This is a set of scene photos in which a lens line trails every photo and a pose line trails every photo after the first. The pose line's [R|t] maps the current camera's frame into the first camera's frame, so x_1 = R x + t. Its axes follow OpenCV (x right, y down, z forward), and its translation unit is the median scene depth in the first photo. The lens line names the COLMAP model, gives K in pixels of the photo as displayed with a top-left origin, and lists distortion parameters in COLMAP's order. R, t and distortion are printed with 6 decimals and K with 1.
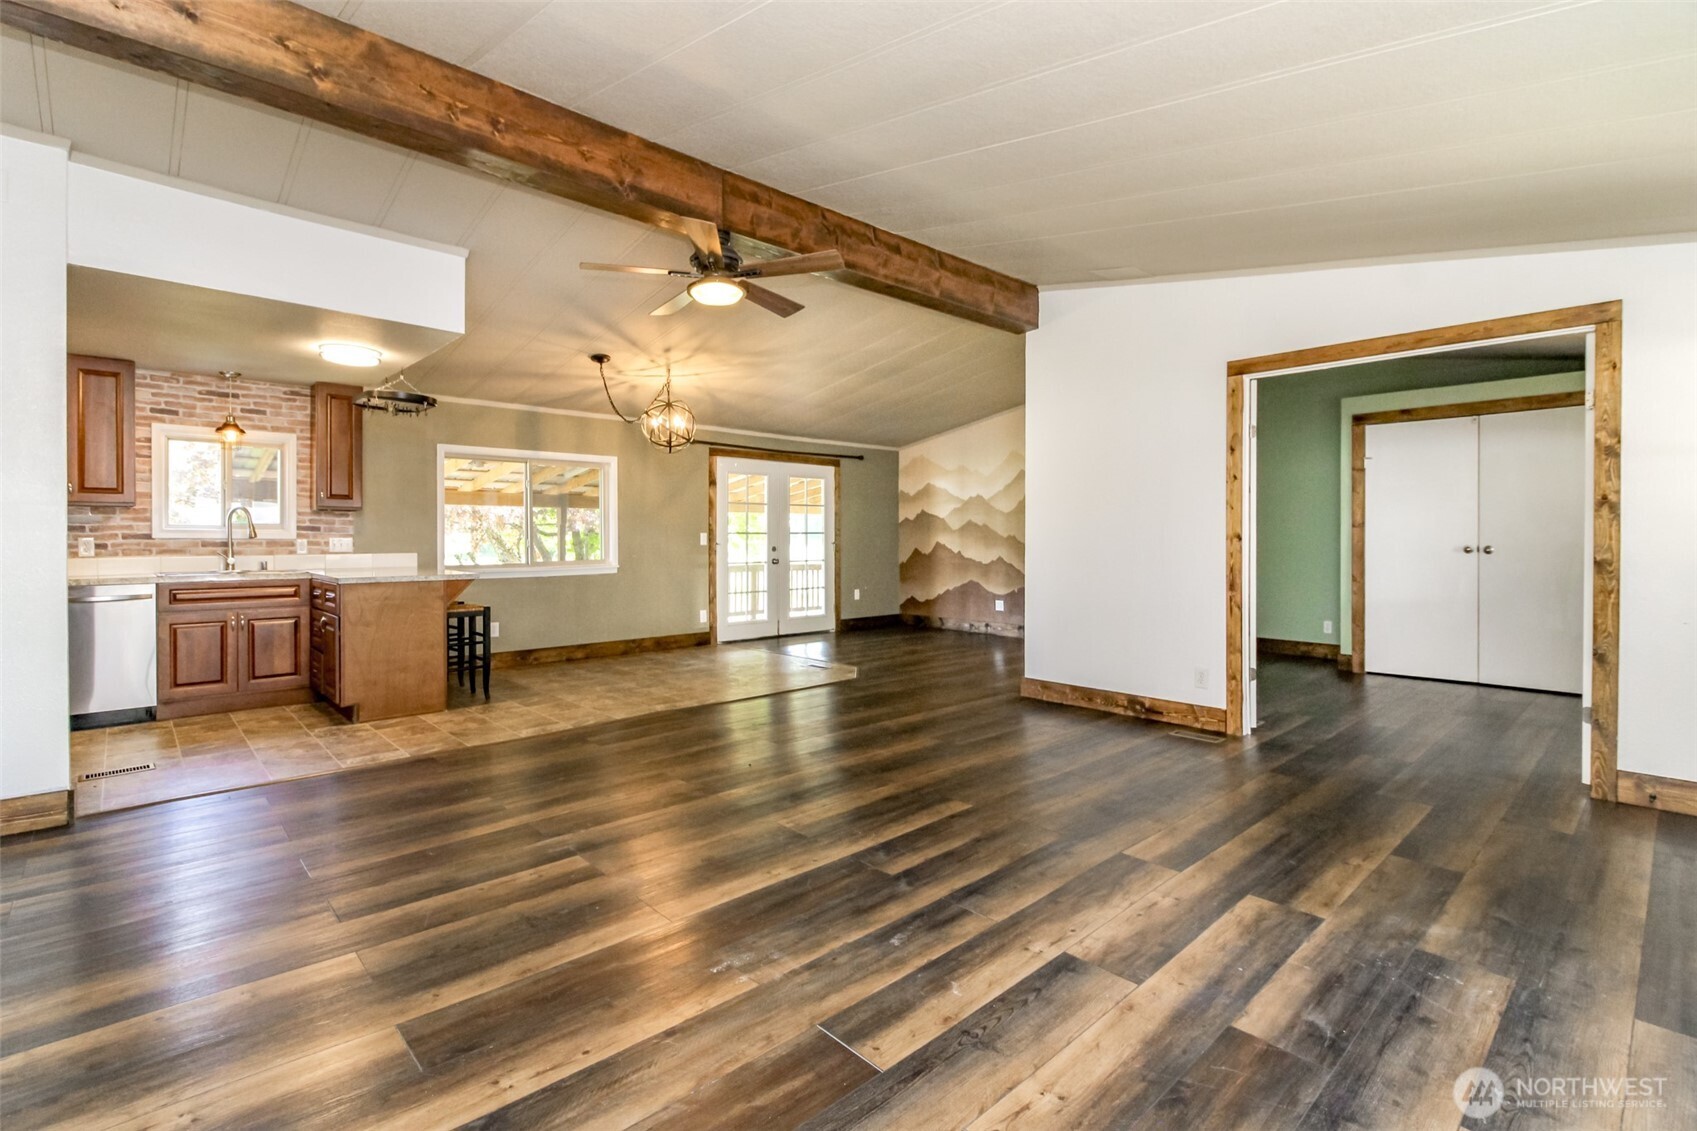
lens RADIAL K [[742.2, 0, 789.0], [0, 742.2, 540.4], [0, 0, 1]] dist [0.008023, -0.000268]
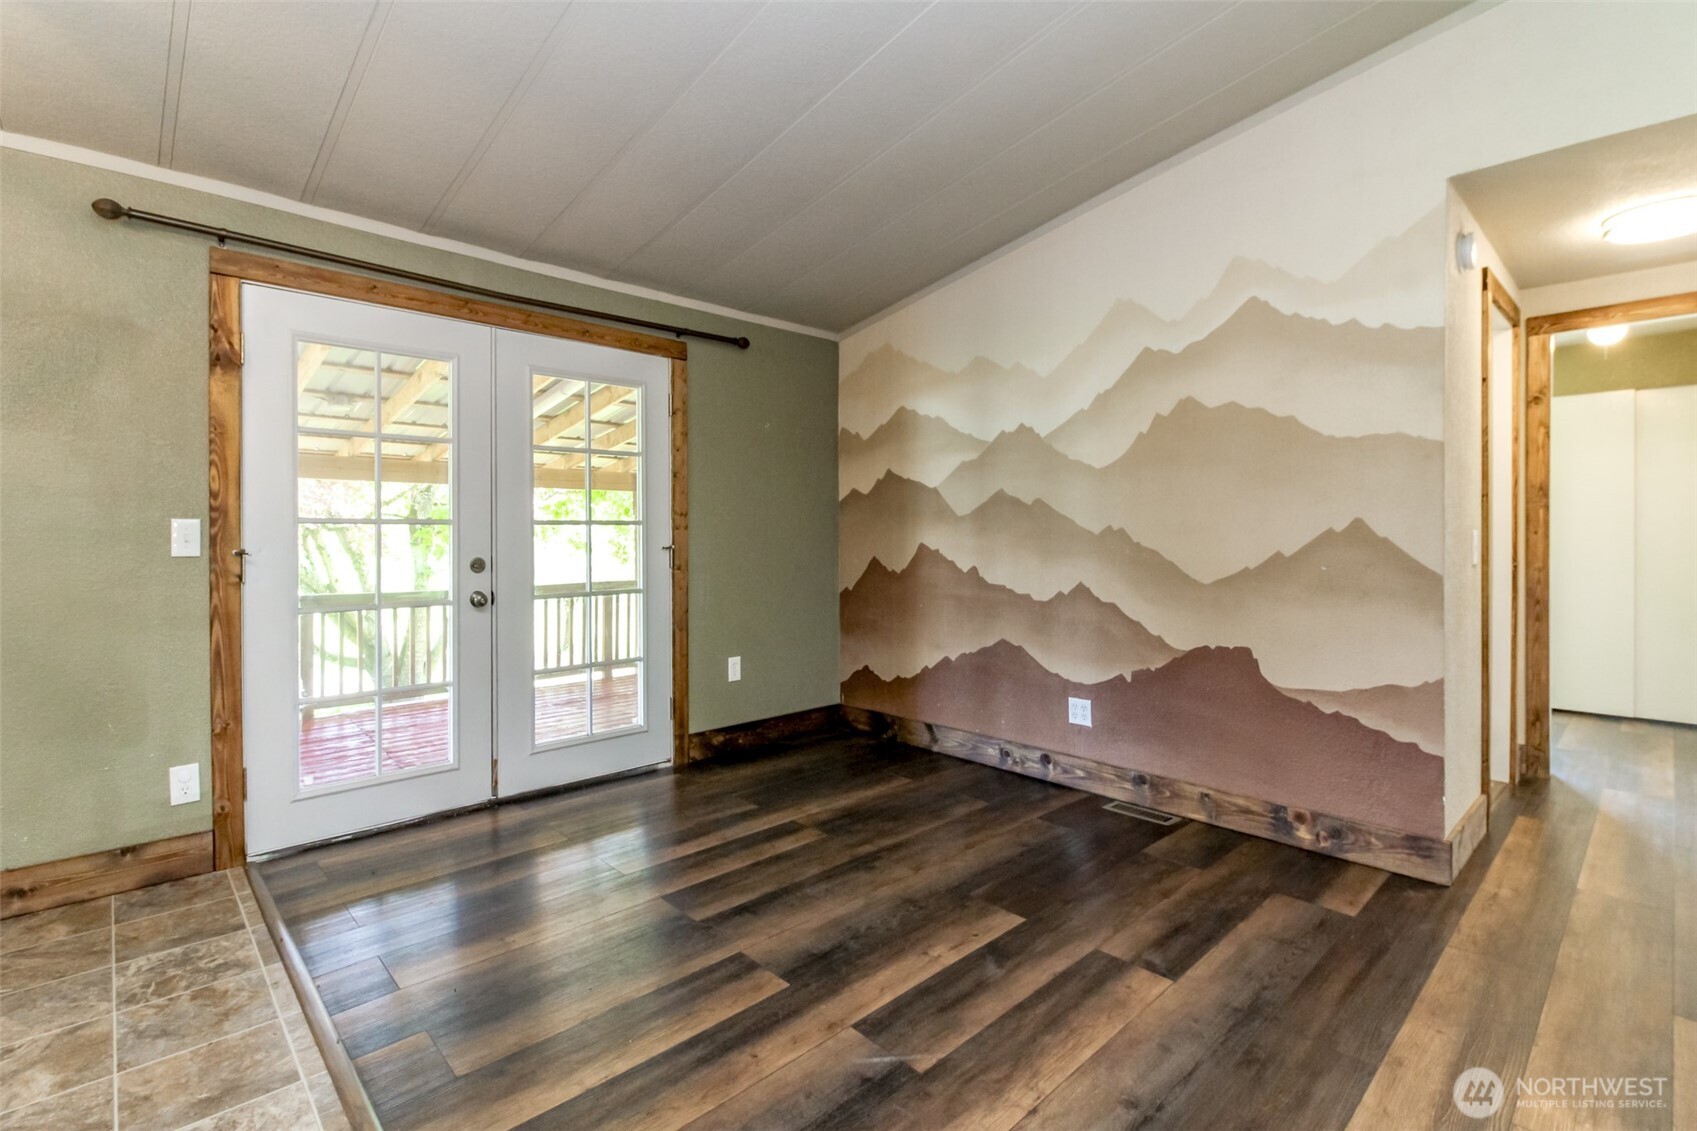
lens RADIAL K [[776.5, 0, 840.0], [0, 776.5, 541.5], [0, 0, 1]] dist [0.012663, -0.013267]
pose [[0.996824, -0.001176, 0.079633, 0.120275], [0.000738, 0.999984, 0.005531, -0.001891], [-0.079638, -0.005455, 0.996809, 0.572071]]
